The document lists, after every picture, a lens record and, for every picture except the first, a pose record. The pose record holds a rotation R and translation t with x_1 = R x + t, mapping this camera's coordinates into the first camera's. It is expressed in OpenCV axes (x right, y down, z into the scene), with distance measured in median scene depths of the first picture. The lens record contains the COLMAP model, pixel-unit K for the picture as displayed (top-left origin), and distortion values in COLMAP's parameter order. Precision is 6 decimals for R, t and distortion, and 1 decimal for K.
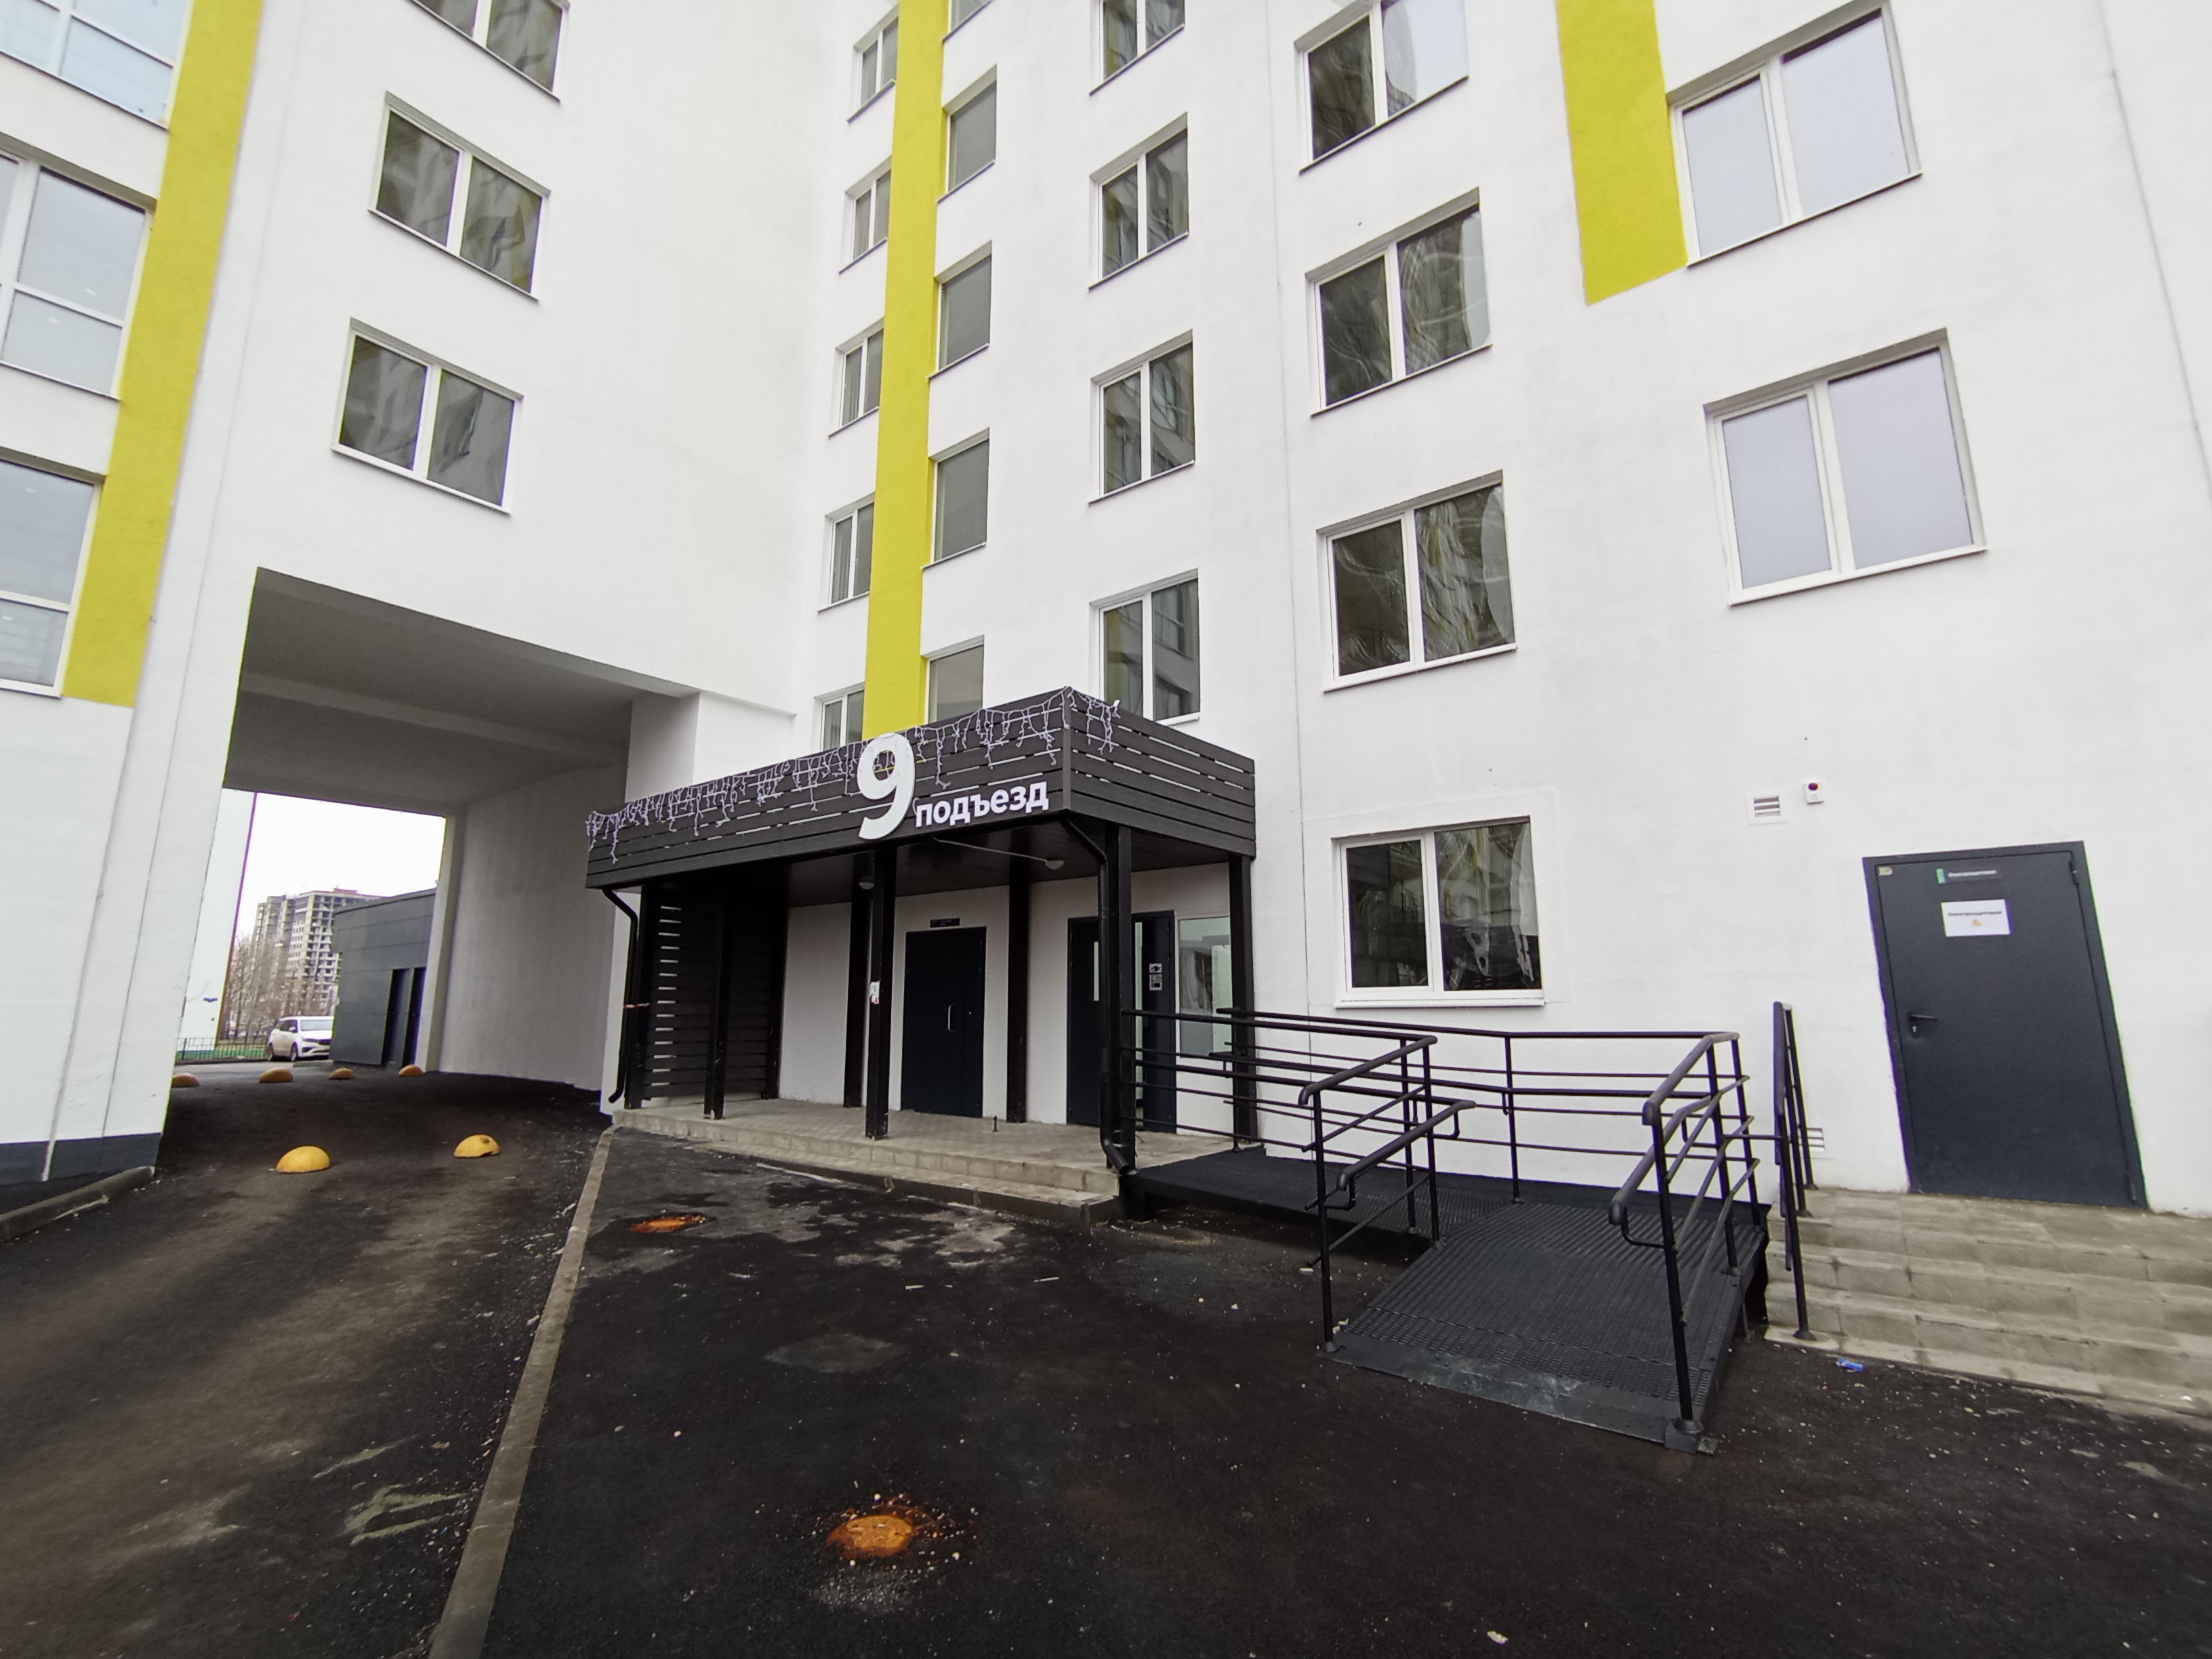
lens RADIAL K [[986.2, 0, 1103.5], [0, 986.2, 830.2], [0, 0, 1]] dist [-0.017724, 0.005951]
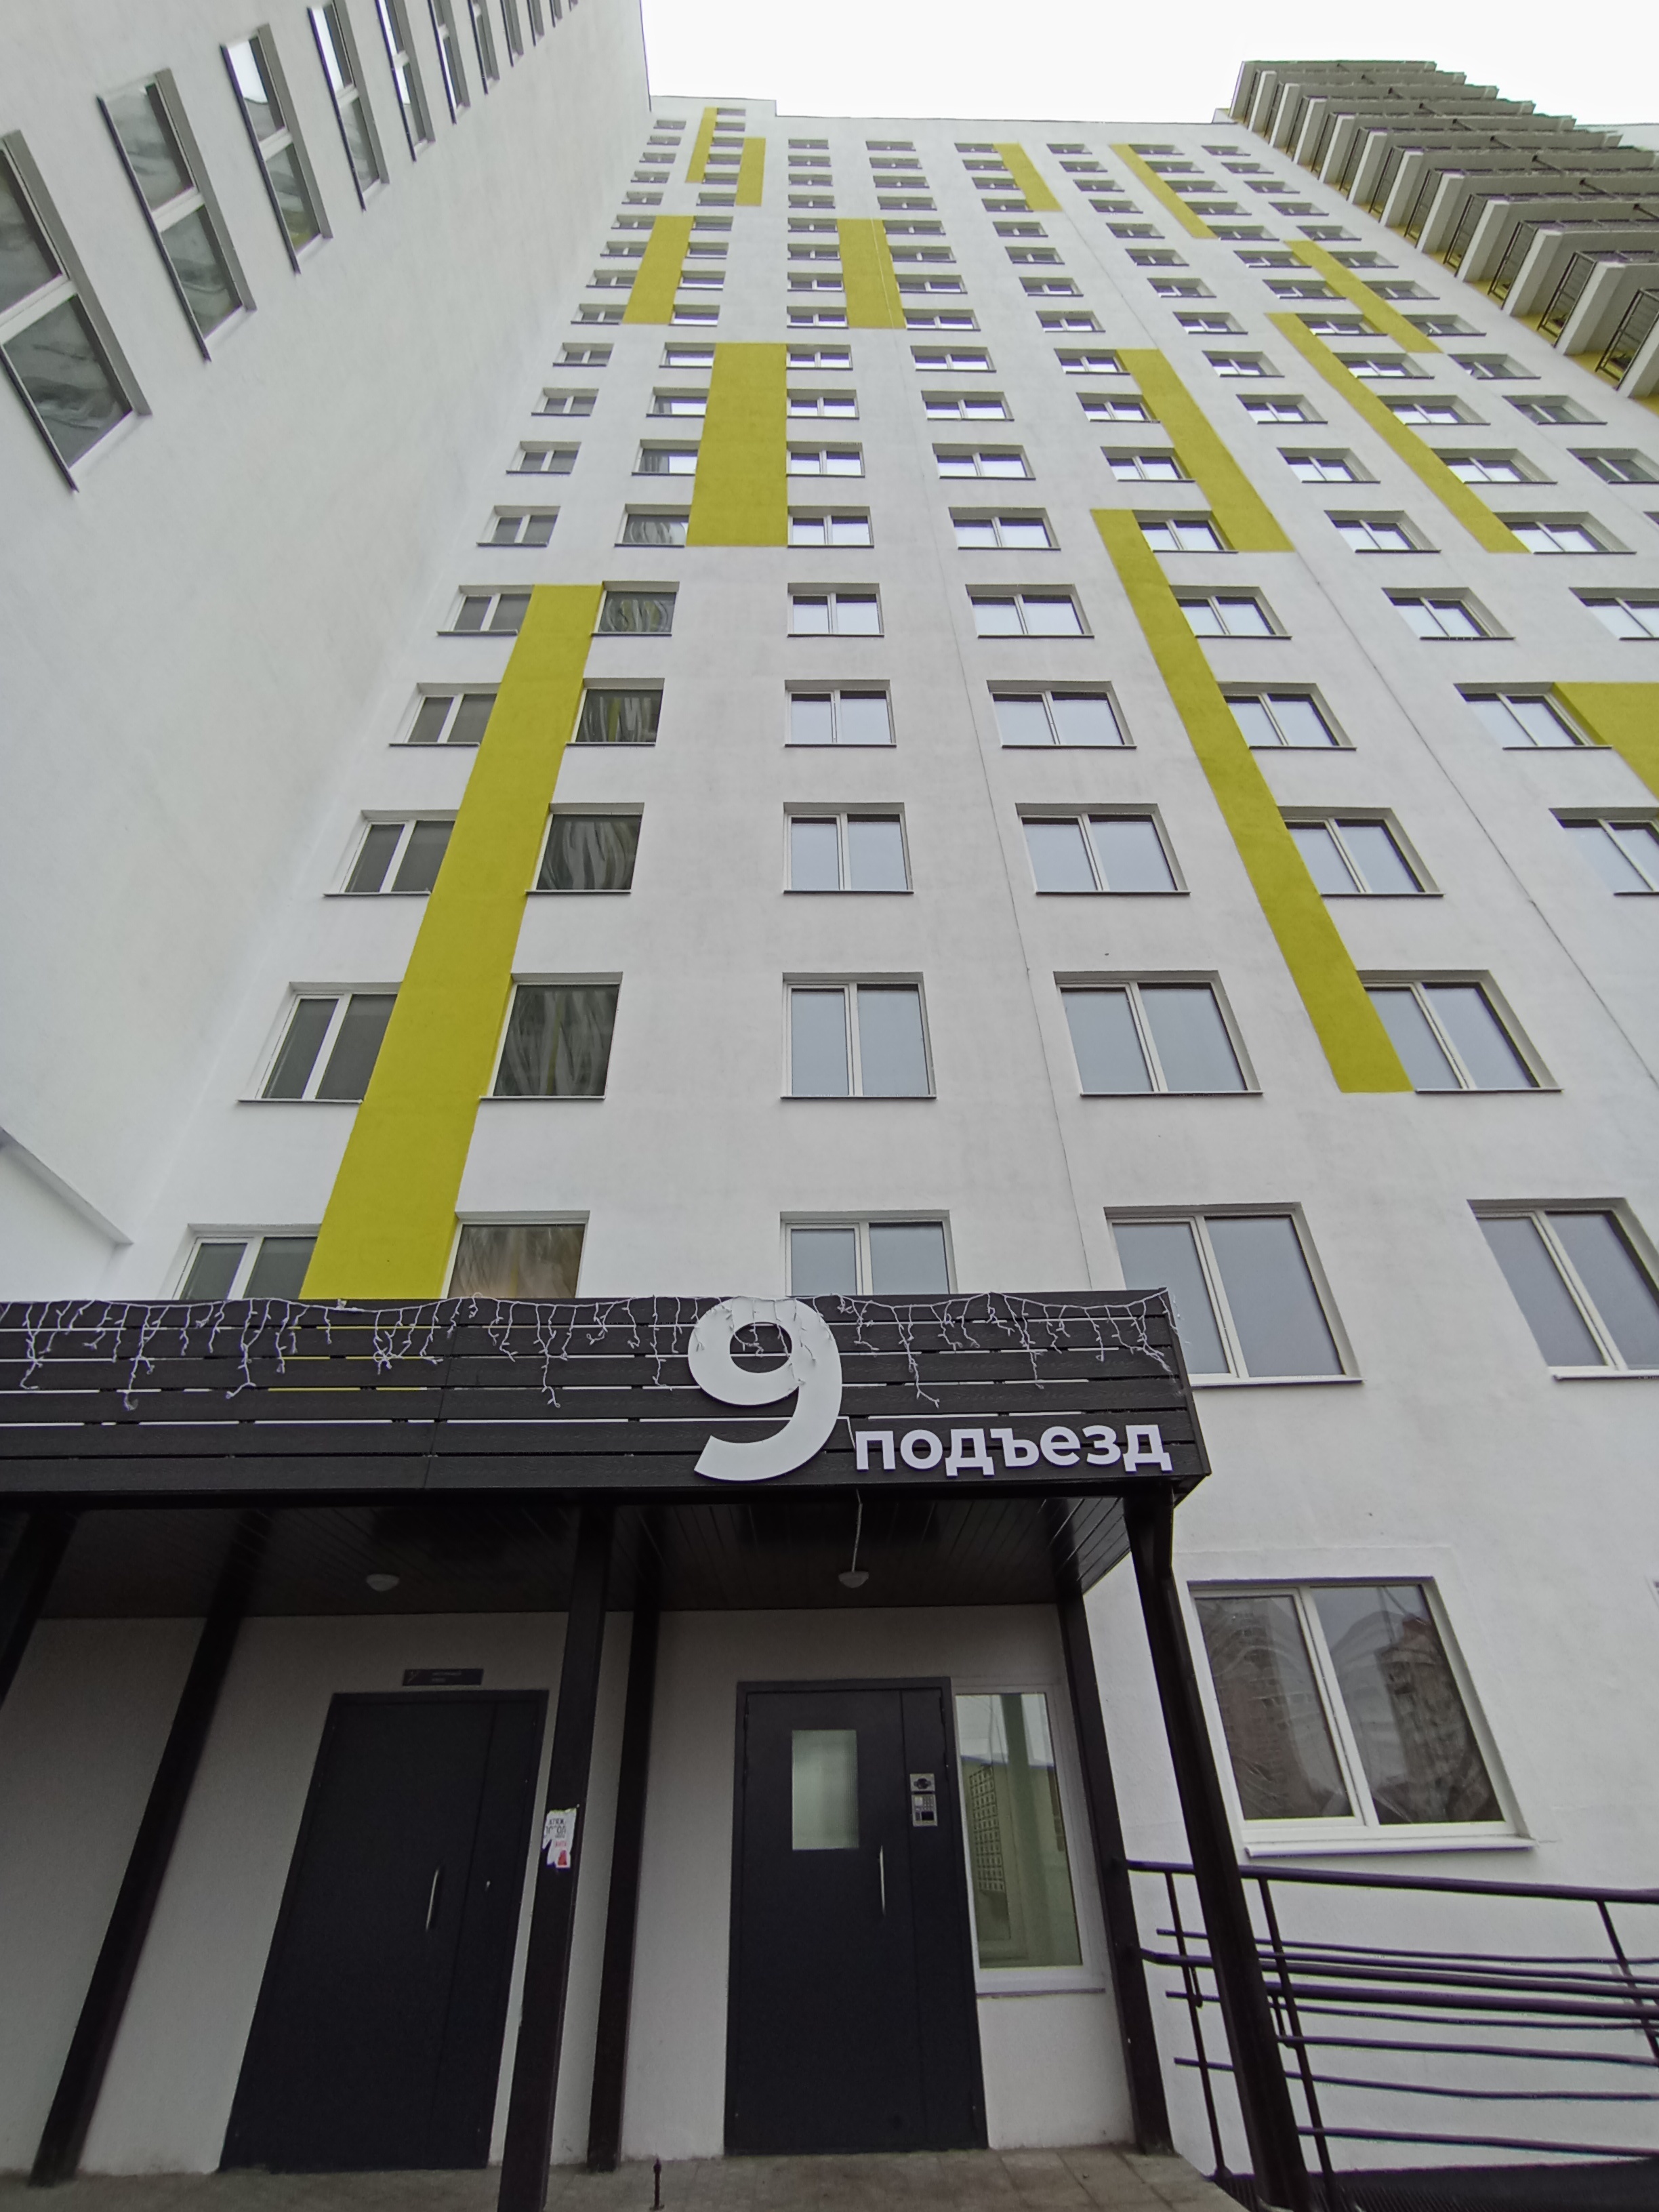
lens RADIAL K [[986.2, 0, 819.5], [0, 986.2, 1096.5], [0, 0, 1]] dist [-0.017724, 0.005951]
pose [[0.781445, 0.367568, 0.504220, -0.575258], [-0.094696, 0.868579, -0.486419, 0.087144], [-0.616747, 0.332362, 0.713553, 0.572614]]
